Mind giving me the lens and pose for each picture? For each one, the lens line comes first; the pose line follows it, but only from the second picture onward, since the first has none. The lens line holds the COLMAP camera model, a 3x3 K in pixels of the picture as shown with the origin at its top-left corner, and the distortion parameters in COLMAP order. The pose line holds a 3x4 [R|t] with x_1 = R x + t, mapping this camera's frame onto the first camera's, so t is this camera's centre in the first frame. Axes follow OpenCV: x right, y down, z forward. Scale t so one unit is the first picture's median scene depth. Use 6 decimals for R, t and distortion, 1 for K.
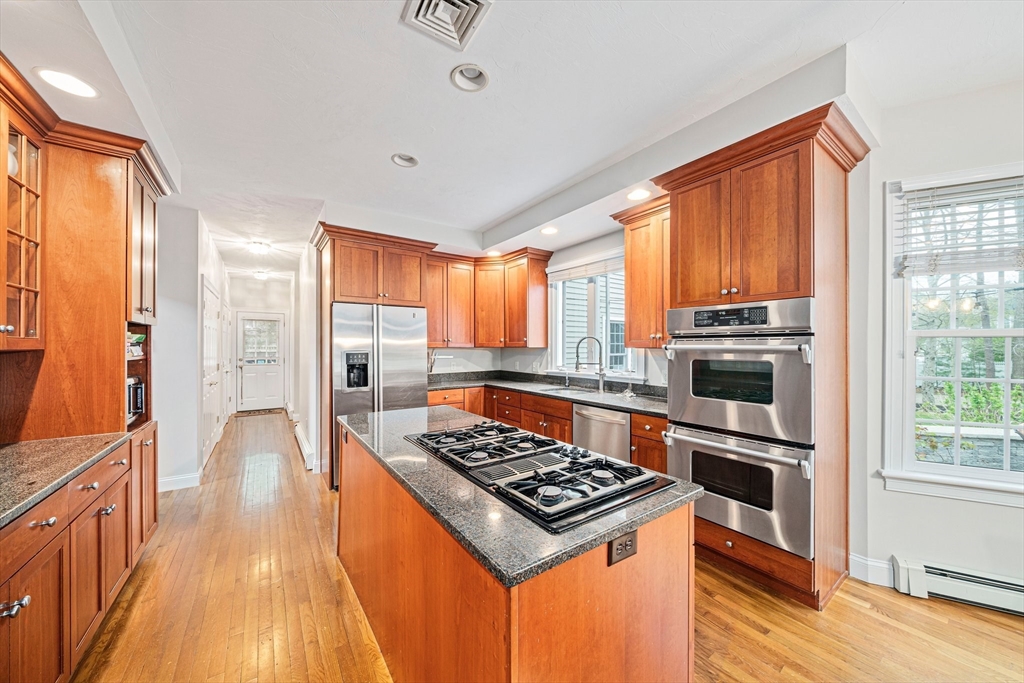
lens RADIAL K [[354.3, 0, 519.0], [0, 354.3, 344.8], [0, 0, 1]] dist [-0.006324, -0.000382]
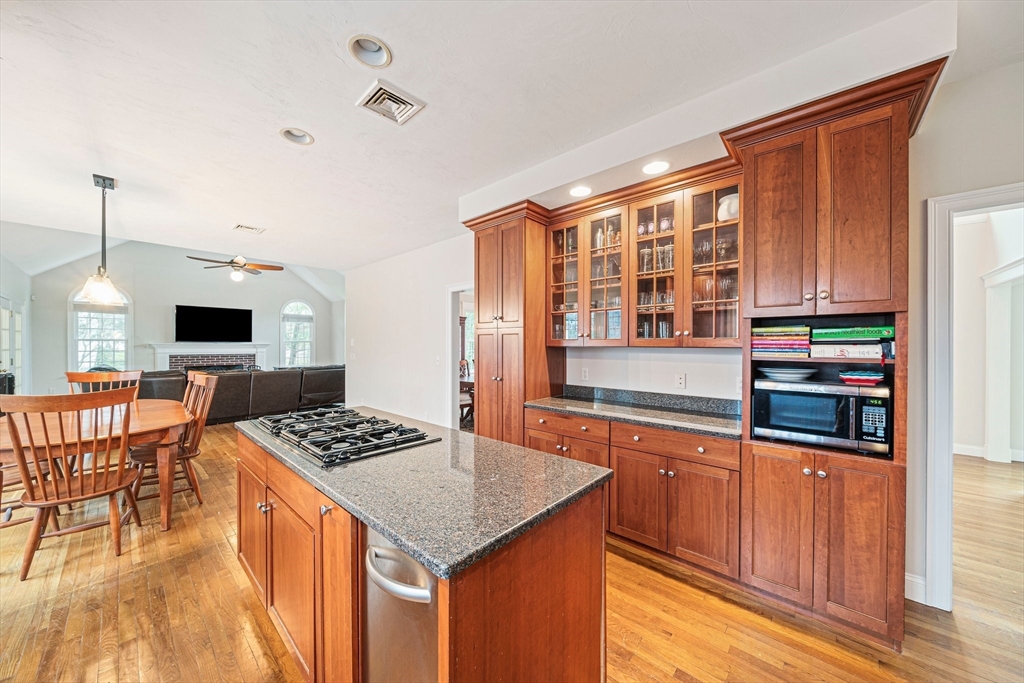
lens RADIAL K [[354.3, 0, 516.1], [0, 354.3, 351.2], [0, 0, 1]] dist [-0.006324, -0.000382]
pose [[-0.971533, 0.002583, -0.236889, -0.162668], [-0.000684, 0.999906, 0.013711, 0.004718], [0.236902, 0.013483, -0.971440, 0.991569]]
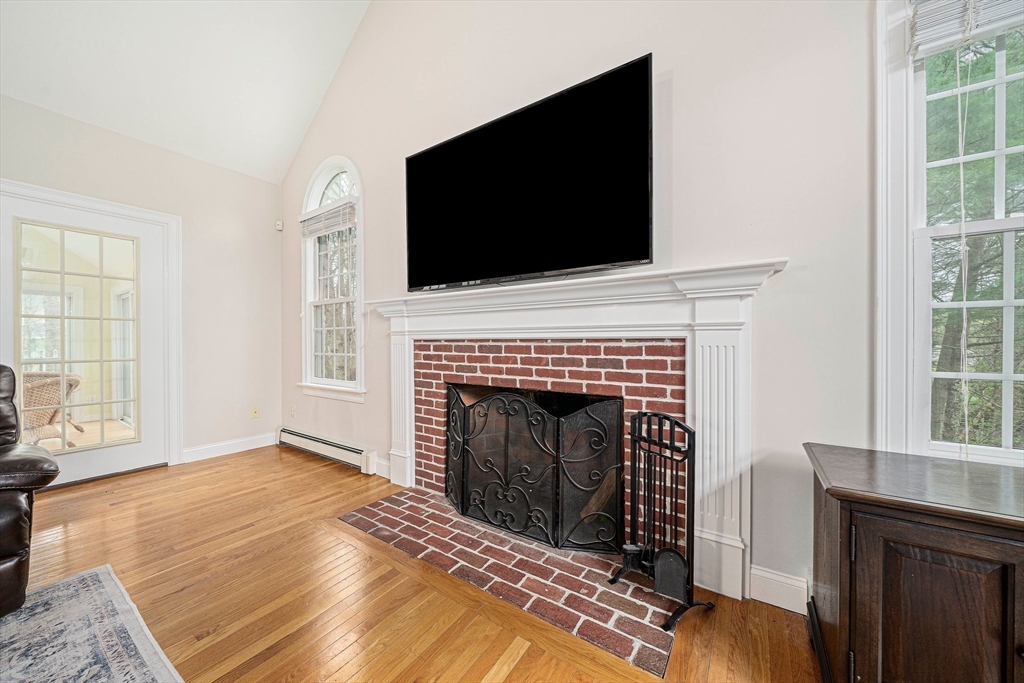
lens RADIAL K [[354.3, 0, 515.8], [0, 354.3, 342.3], [0, 0, 1]] dist [-0.006324, -0.000382]
pose [[-0.366048, 0.001921, 0.930594, 0.841700], [-0.001044, 0.999996, -0.002475, 0.071513], [-0.930595, -0.001877, -0.366045, -1.844674]]
